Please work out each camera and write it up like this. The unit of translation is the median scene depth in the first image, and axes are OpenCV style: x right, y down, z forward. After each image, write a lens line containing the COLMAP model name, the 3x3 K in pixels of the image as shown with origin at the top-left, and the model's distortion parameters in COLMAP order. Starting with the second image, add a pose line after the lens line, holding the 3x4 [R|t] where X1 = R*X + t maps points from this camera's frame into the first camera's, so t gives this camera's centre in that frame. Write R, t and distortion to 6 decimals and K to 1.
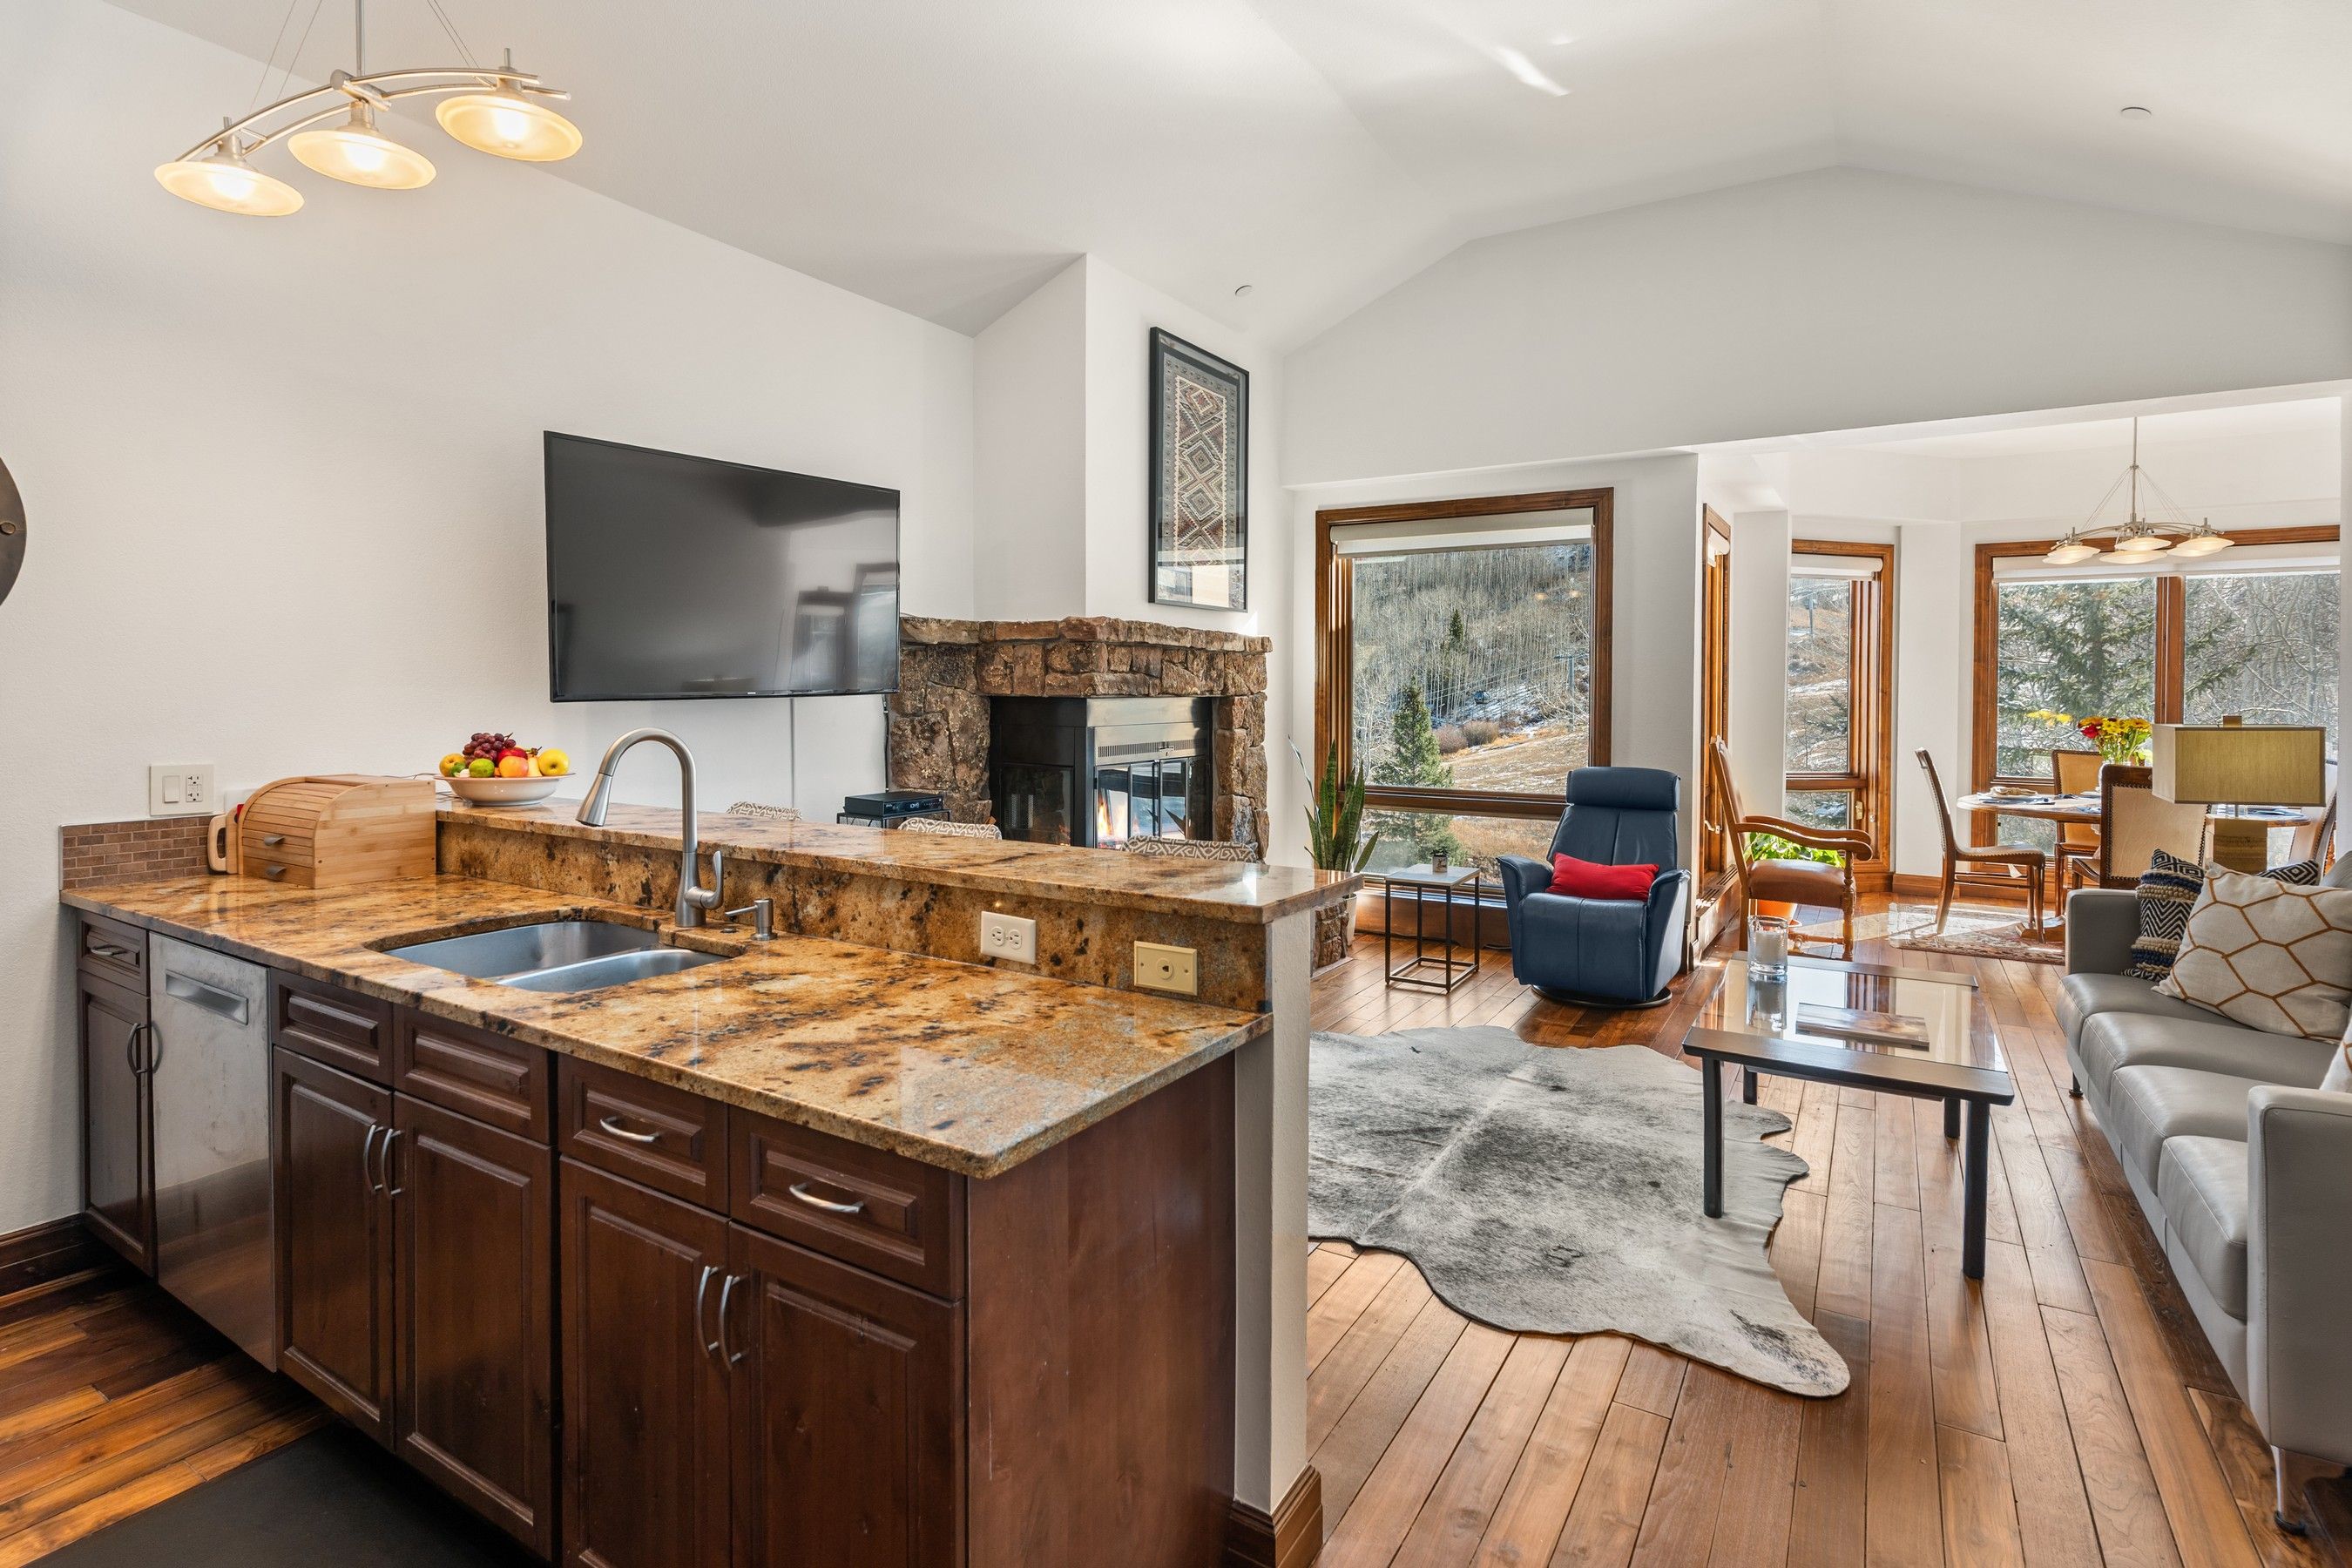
lens RADIAL K [[1186.0, 0, 1122.7], [0, 1186.0, 690.6], [0, 0, 1]] dist [0.002068, -0.000533]
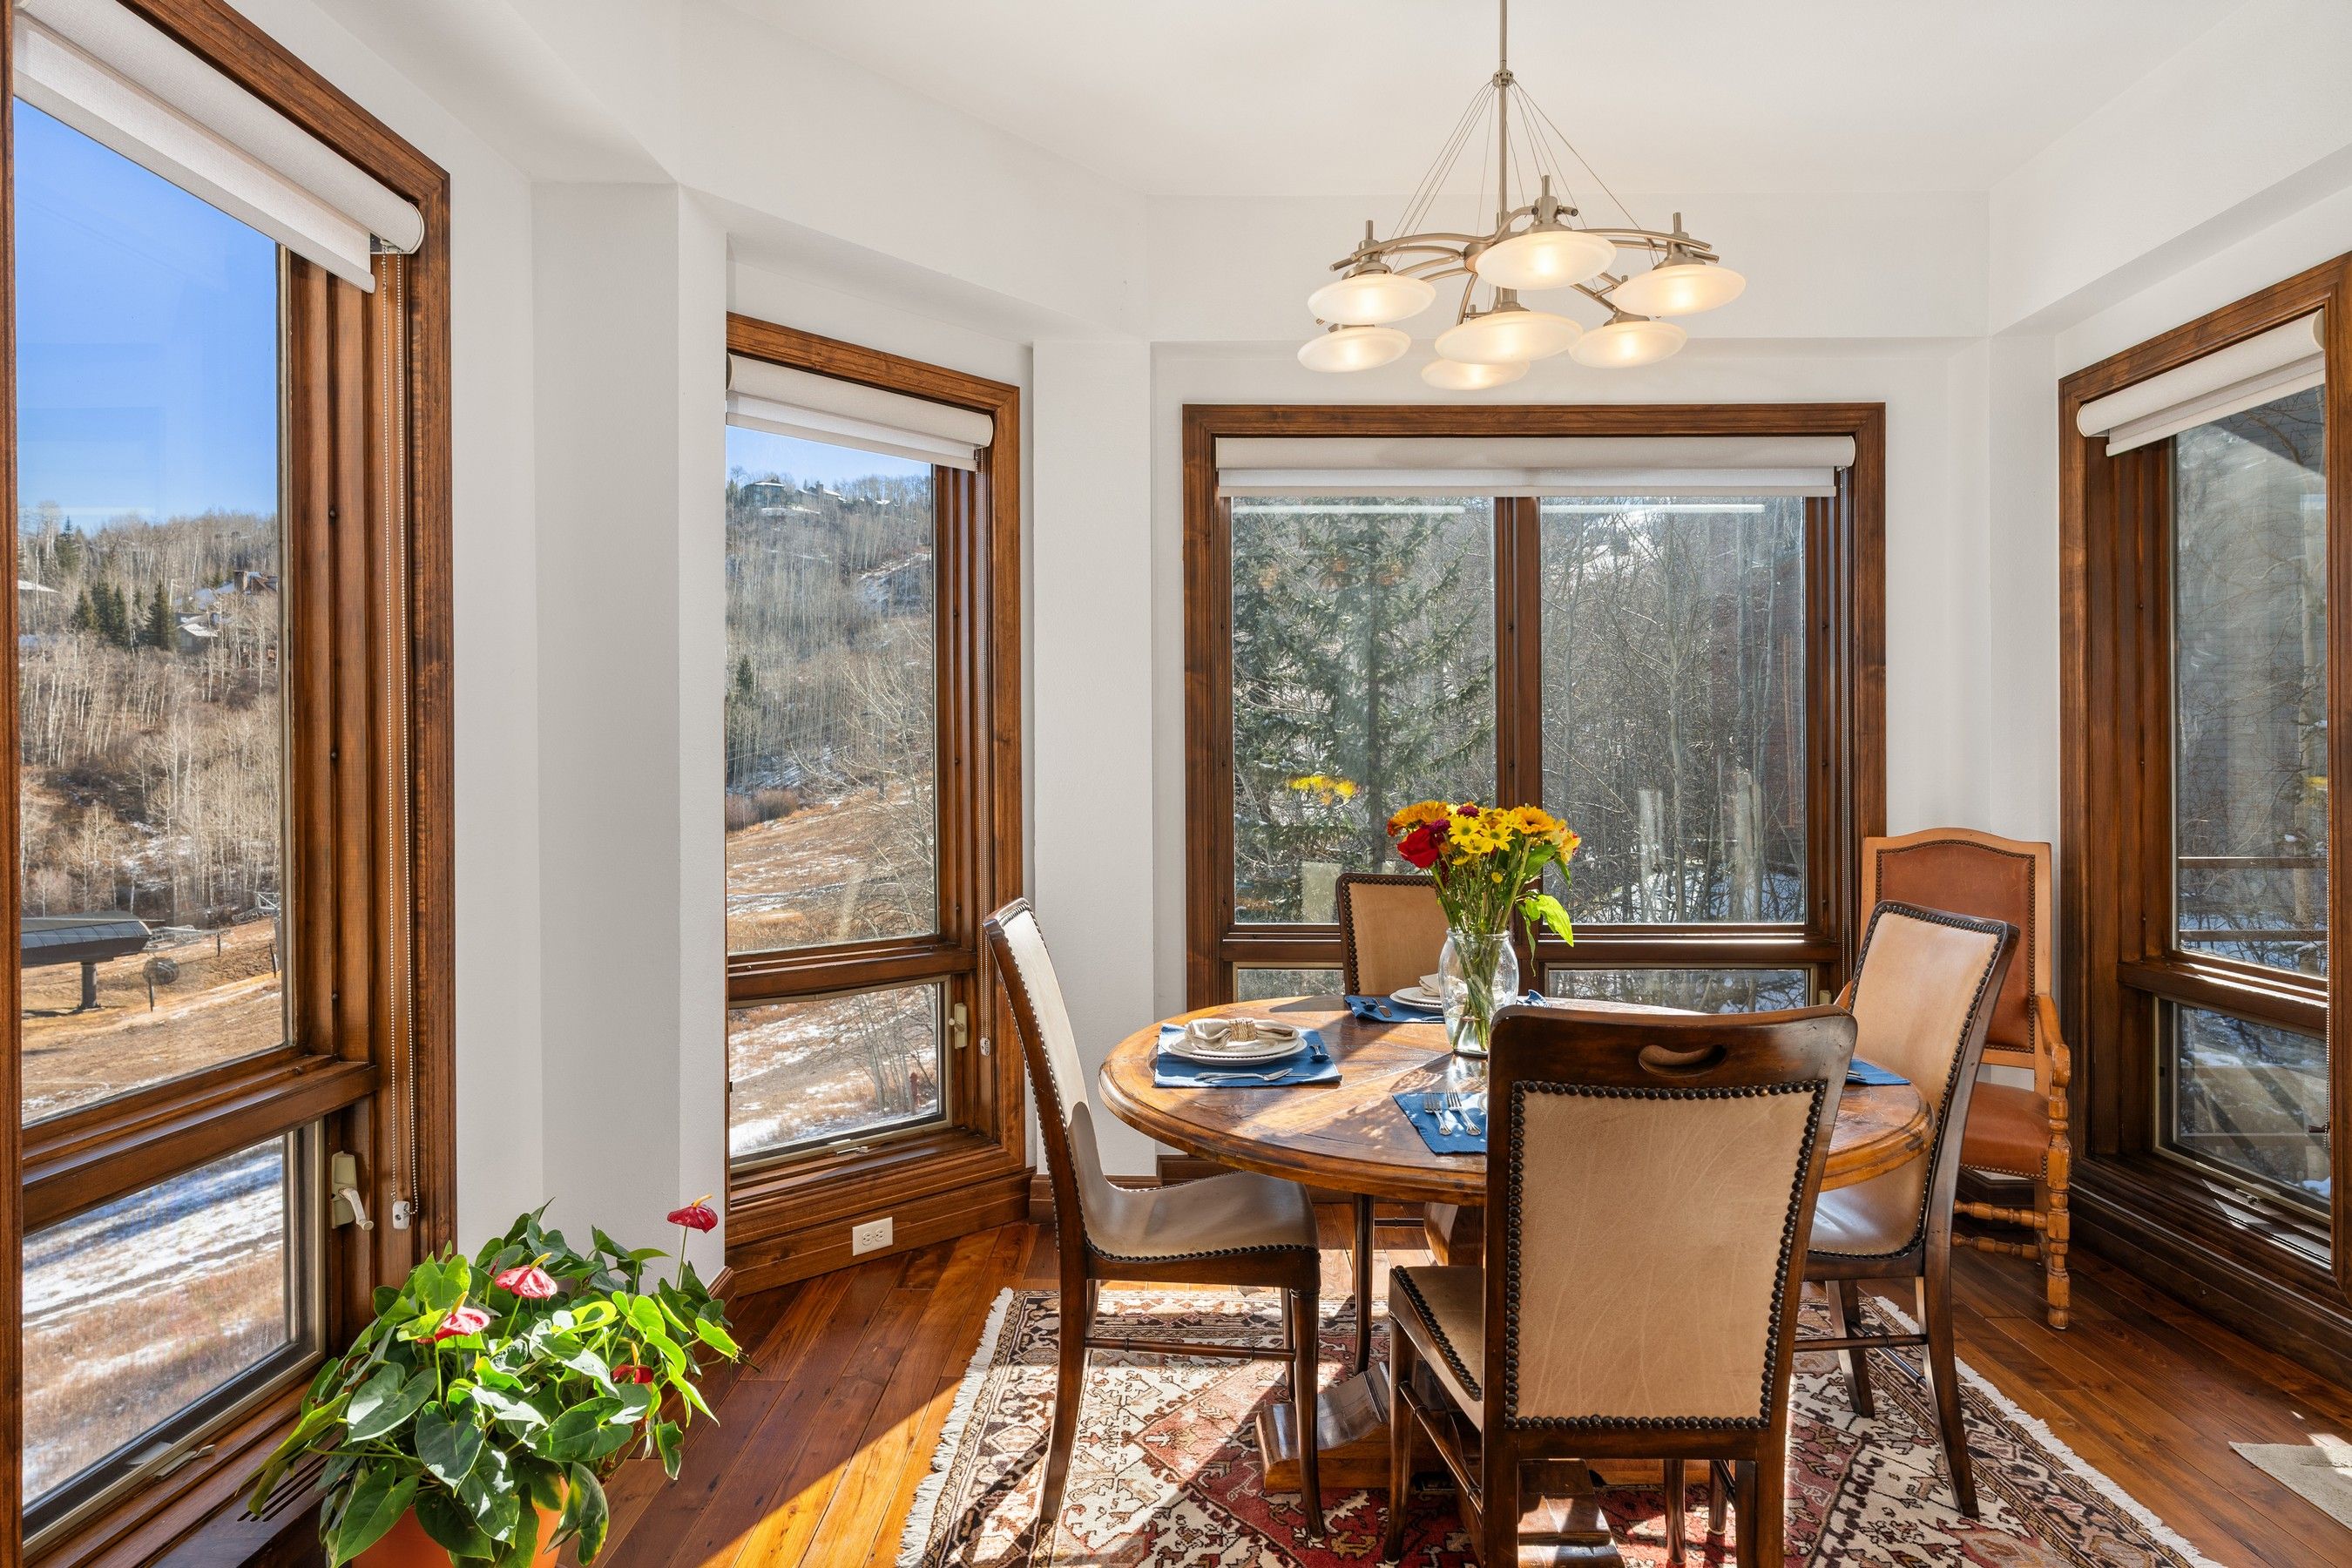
lens RADIAL K [[1318.4, 0, 1162.5], [0, 1318.4, 744.9], [0, 0, 1]] dist [0.001324, -0.000543]
pose [[0.855271, -0.011200, 0.518060, 0.192439], [0.014415, 0.999894, -0.002182, -0.000821], [-0.517981, 0.009334, 0.855341, 0.248856]]
